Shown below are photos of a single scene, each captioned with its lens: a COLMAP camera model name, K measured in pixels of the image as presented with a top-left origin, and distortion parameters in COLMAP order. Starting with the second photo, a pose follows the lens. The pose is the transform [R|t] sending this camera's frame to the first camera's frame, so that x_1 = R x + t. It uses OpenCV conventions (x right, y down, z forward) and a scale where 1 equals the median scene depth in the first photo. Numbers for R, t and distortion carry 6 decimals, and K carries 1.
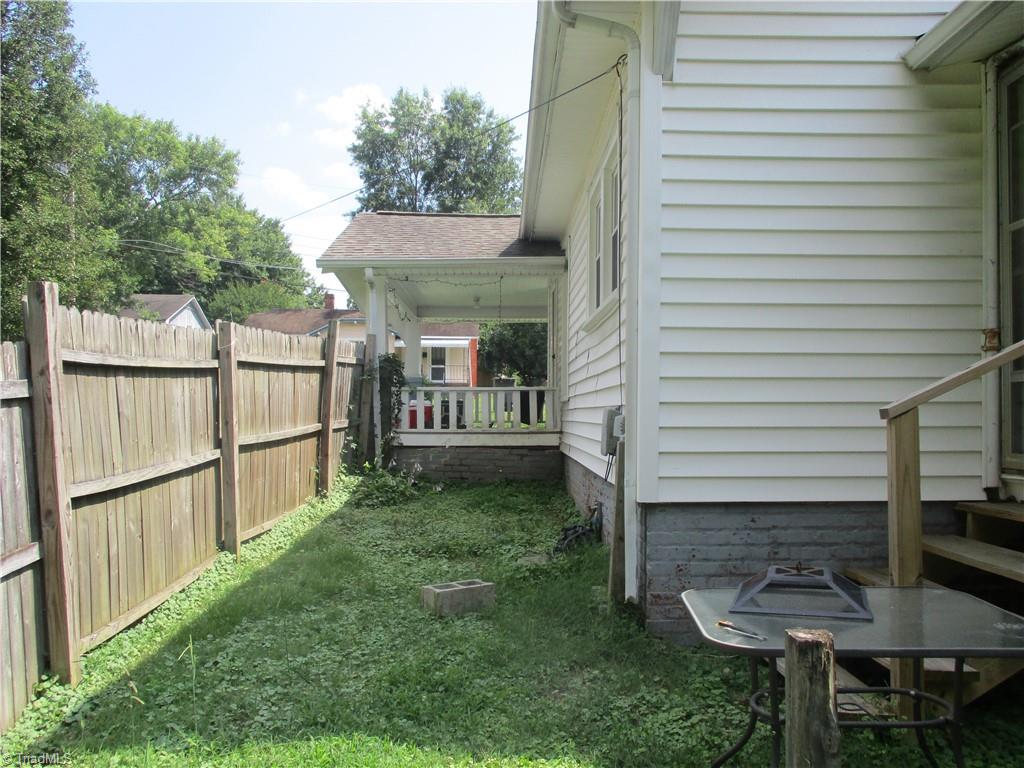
lens RADIAL K [[854.6, 0, 512.4], [0, 854.6, 402.2], [0, 0, 1]] dist [-0.008295, -0.005853]
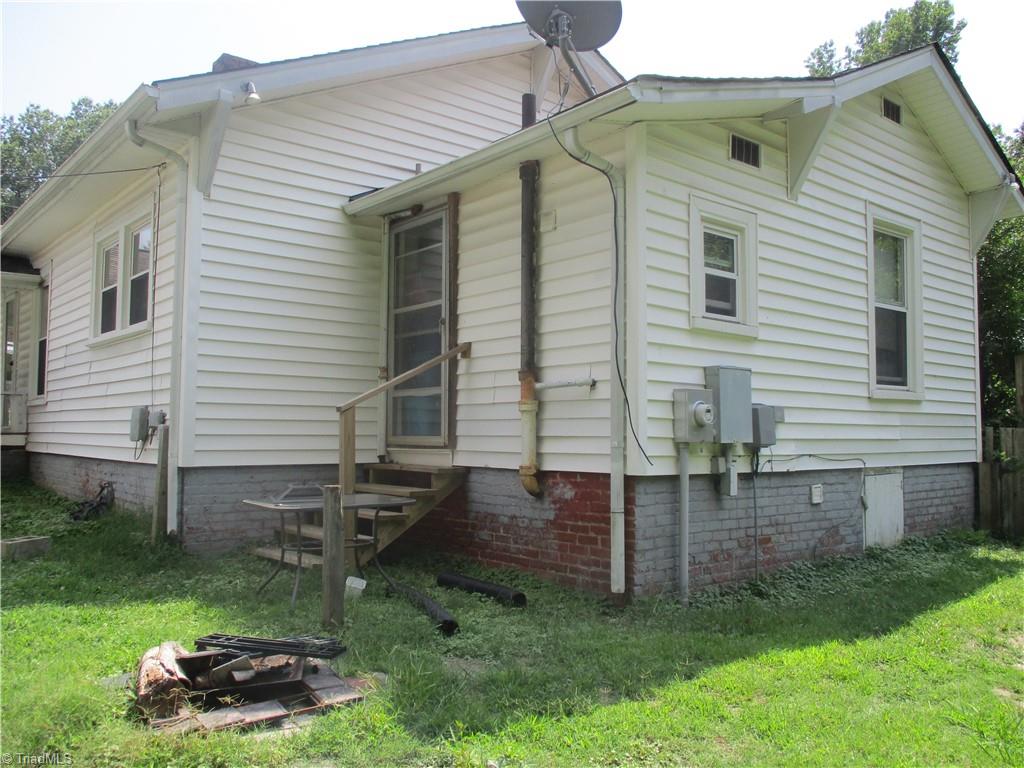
lens RADIAL K [[854.6, 0, 512.4], [0, 854.6, 402.2], [0, 0, 1]] dist [-0.008295, -0.005853]
pose [[0.773685, 0.029561, 0.632880, -0.361966], [-0.017305, 0.999524, -0.025531, 0.029376], [-0.633334, 0.008801, 0.773829, -0.559851]]
